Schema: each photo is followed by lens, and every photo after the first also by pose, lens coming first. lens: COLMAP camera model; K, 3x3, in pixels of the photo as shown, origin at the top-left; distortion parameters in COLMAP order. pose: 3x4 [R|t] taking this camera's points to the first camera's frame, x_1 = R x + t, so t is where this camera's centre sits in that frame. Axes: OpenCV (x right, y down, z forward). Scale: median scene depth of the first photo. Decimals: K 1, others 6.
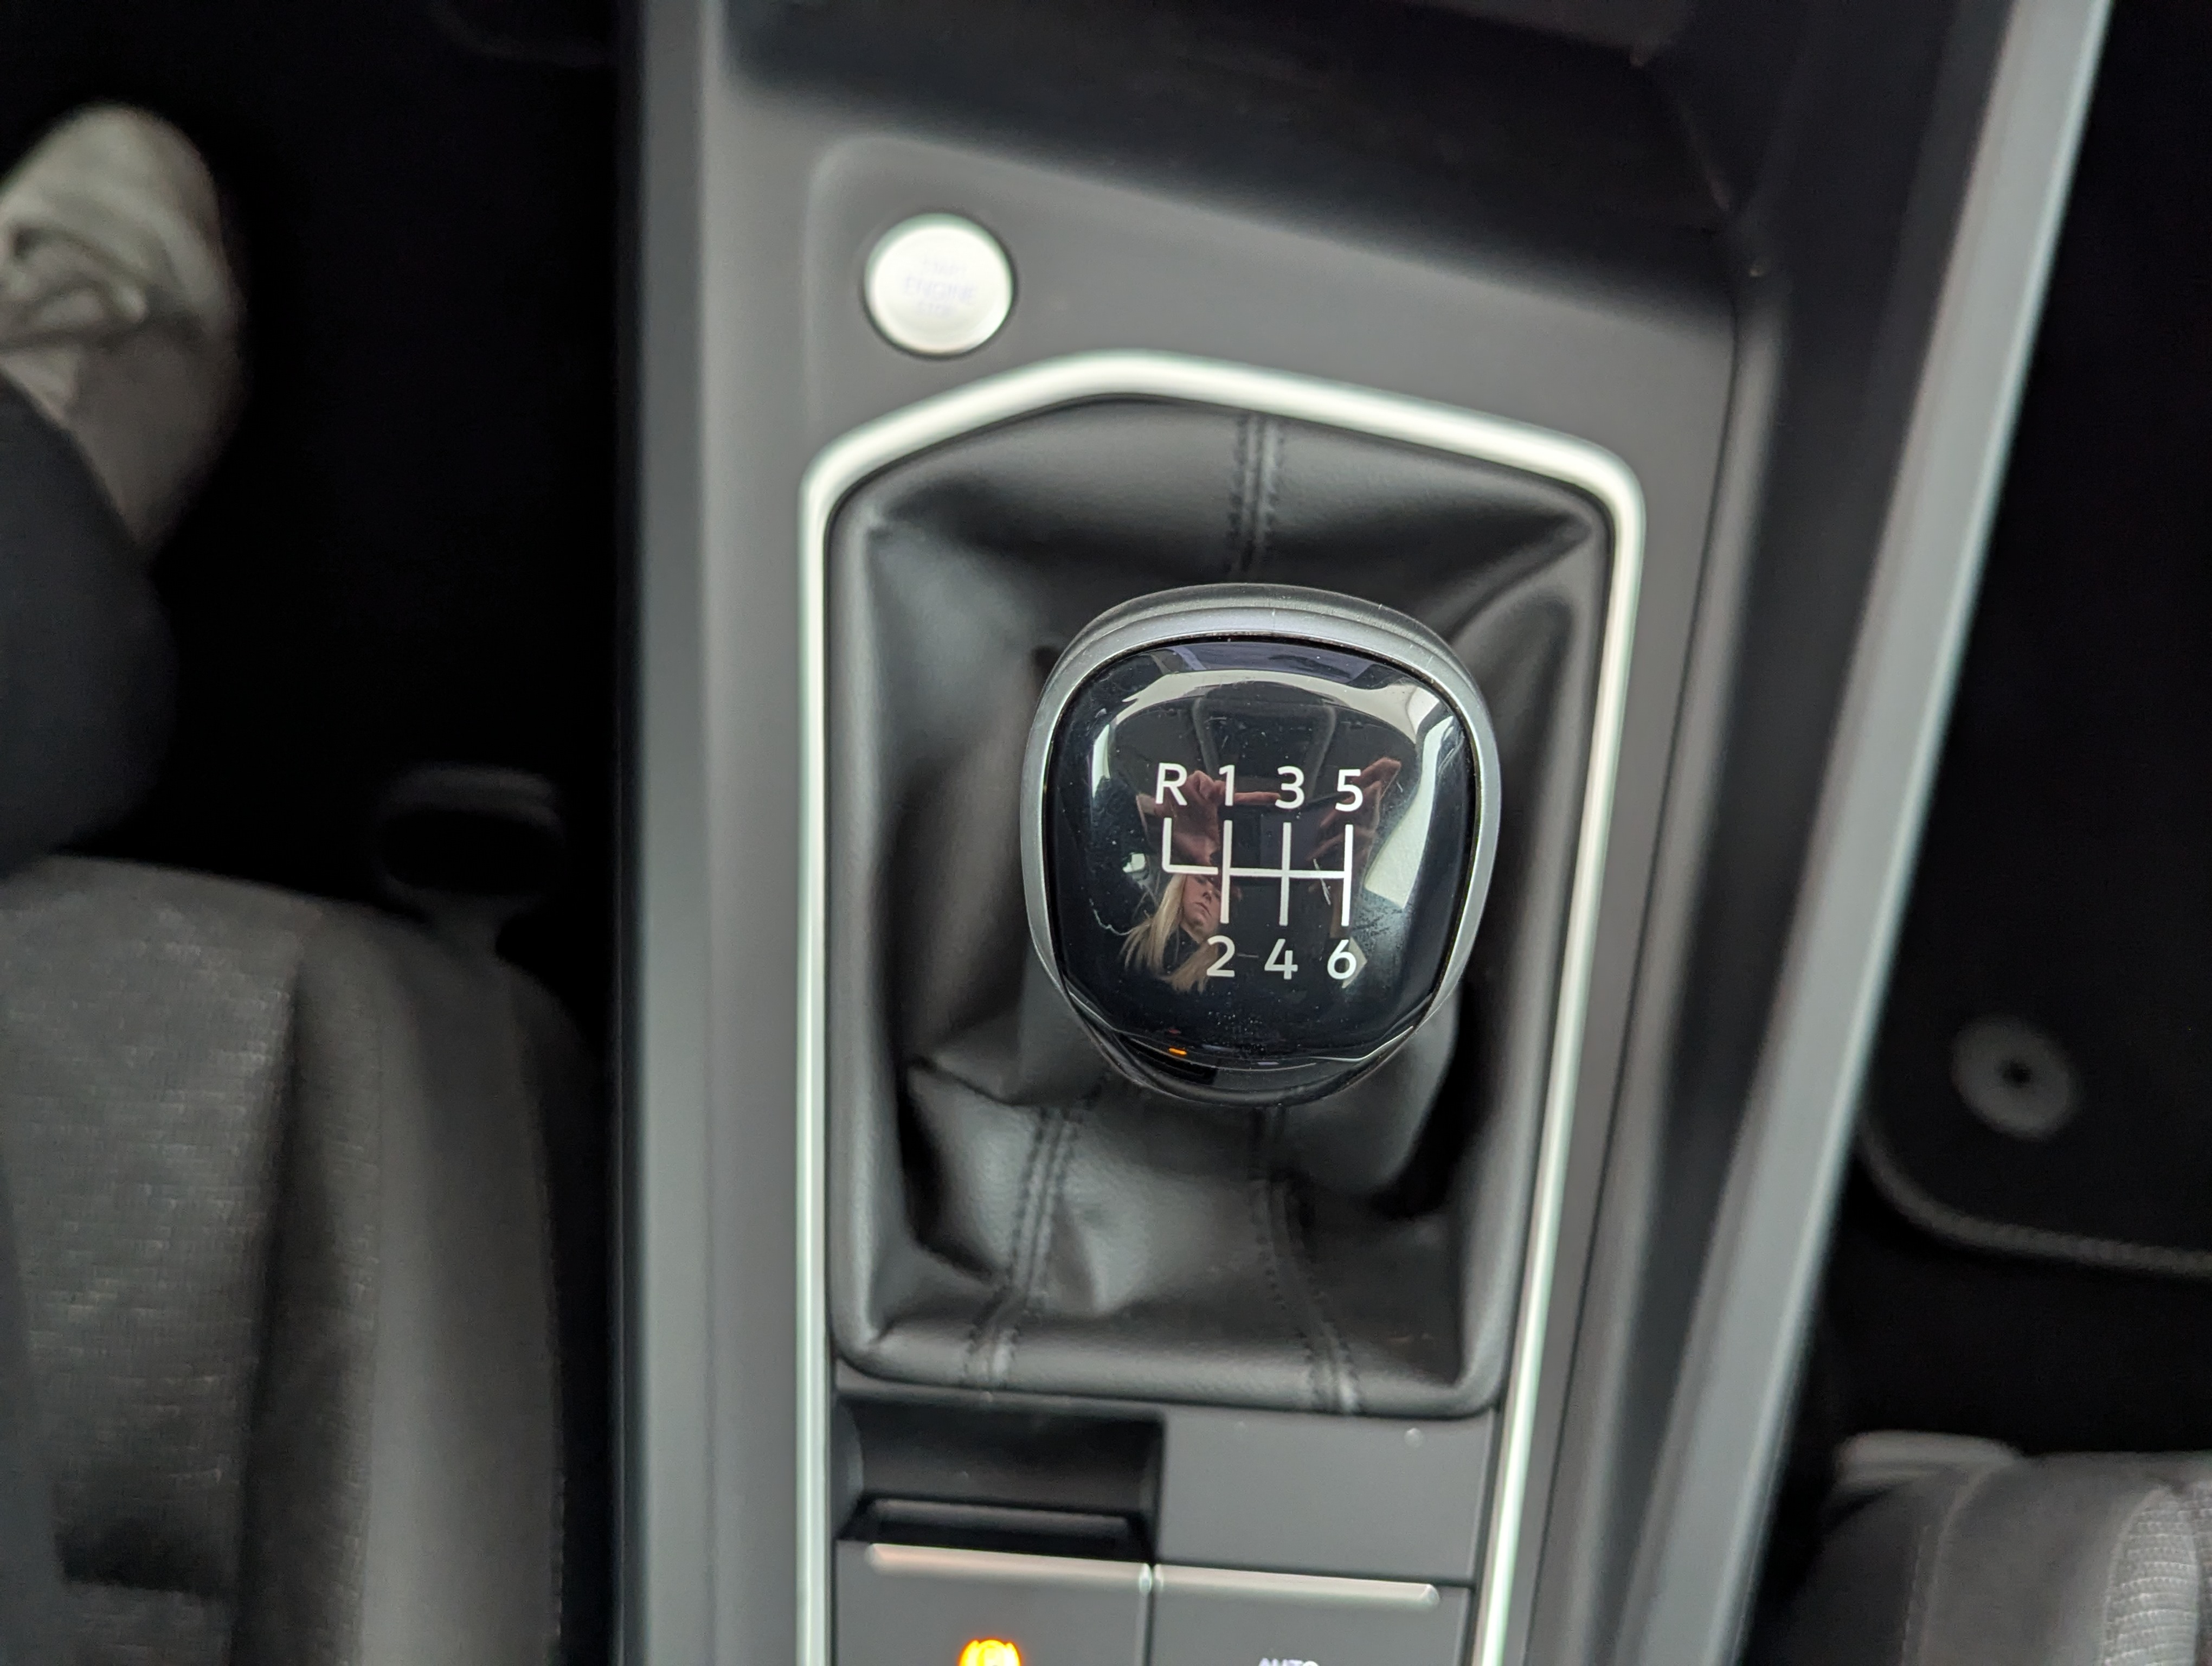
lens RADIAL K [[1951.6, 0, 1137.2], [0, 1951.6, 835.1], [0, 0, 1]] dist [0.000078, -0.000872]
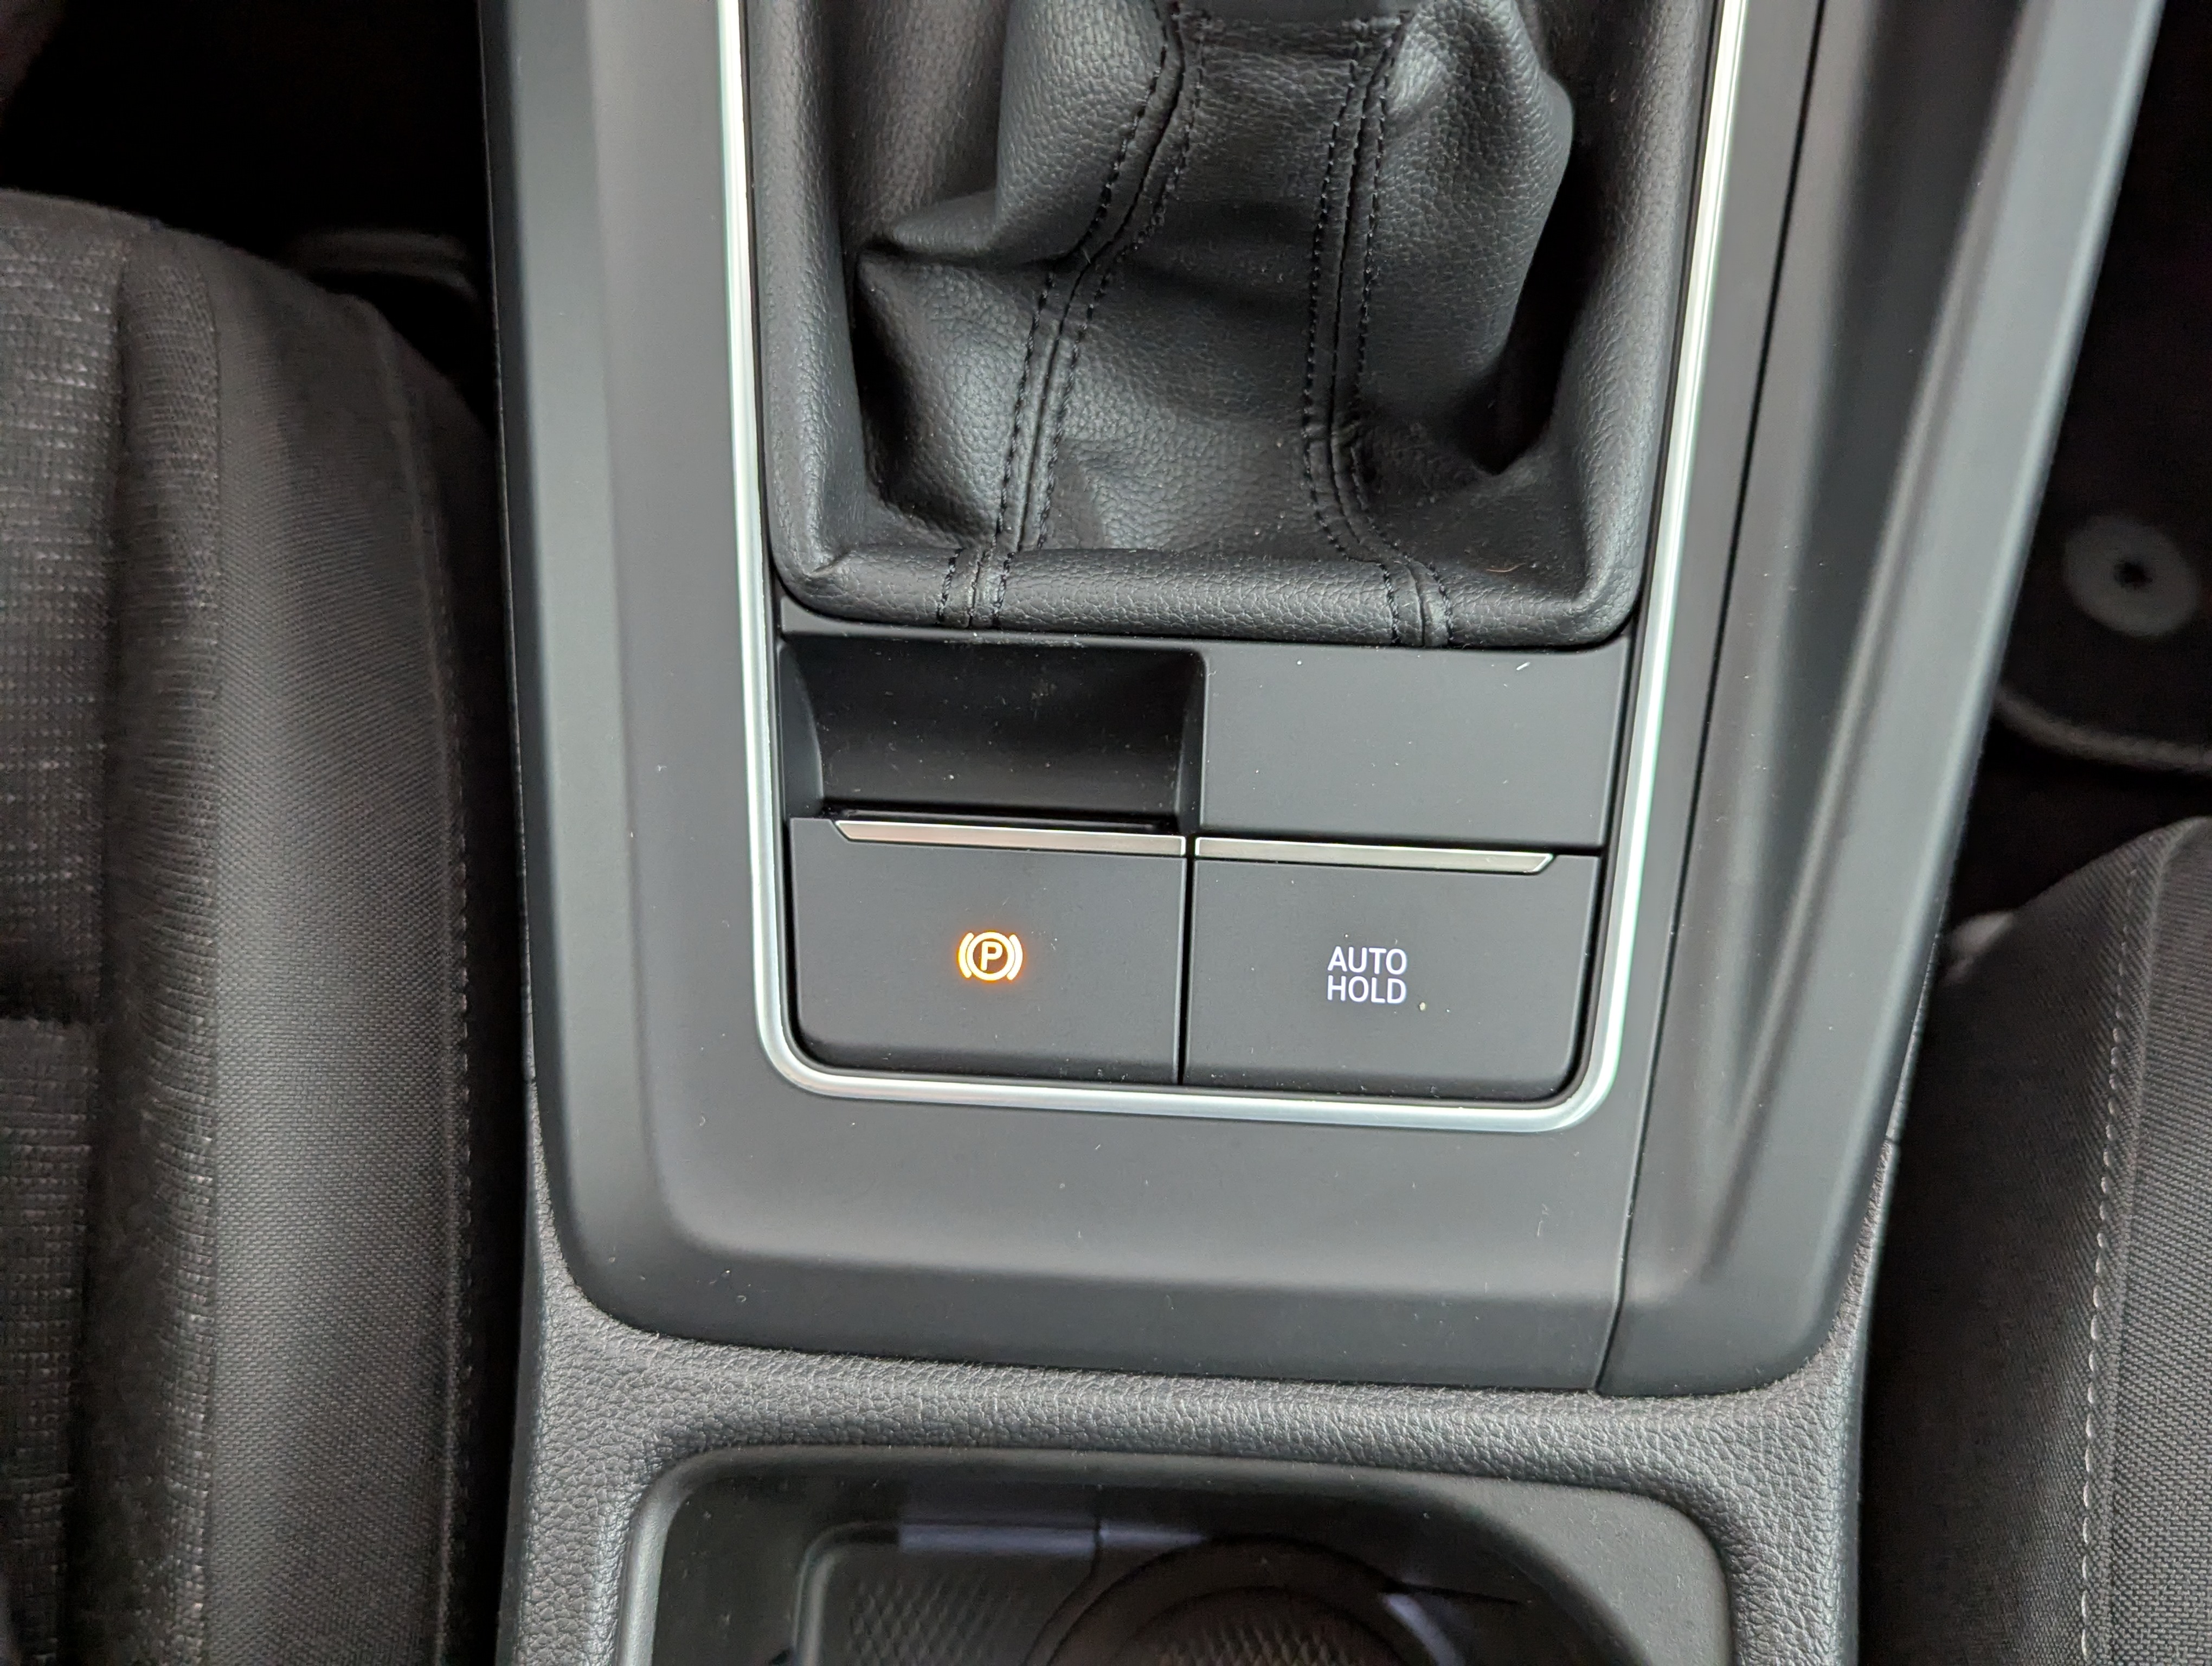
lens RADIAL K [[1949.7, 0, 1106.0], [0, 1949.7, 833.0], [0, 0, 1]] dist [-0.002779, 0.000355]
pose [[0.999465, -0.028608, -0.015867, -0.013453], [0.030198, 0.993336, 0.111228, 0.265579], [0.012580, -0.111648, 0.993668, 0.205376]]
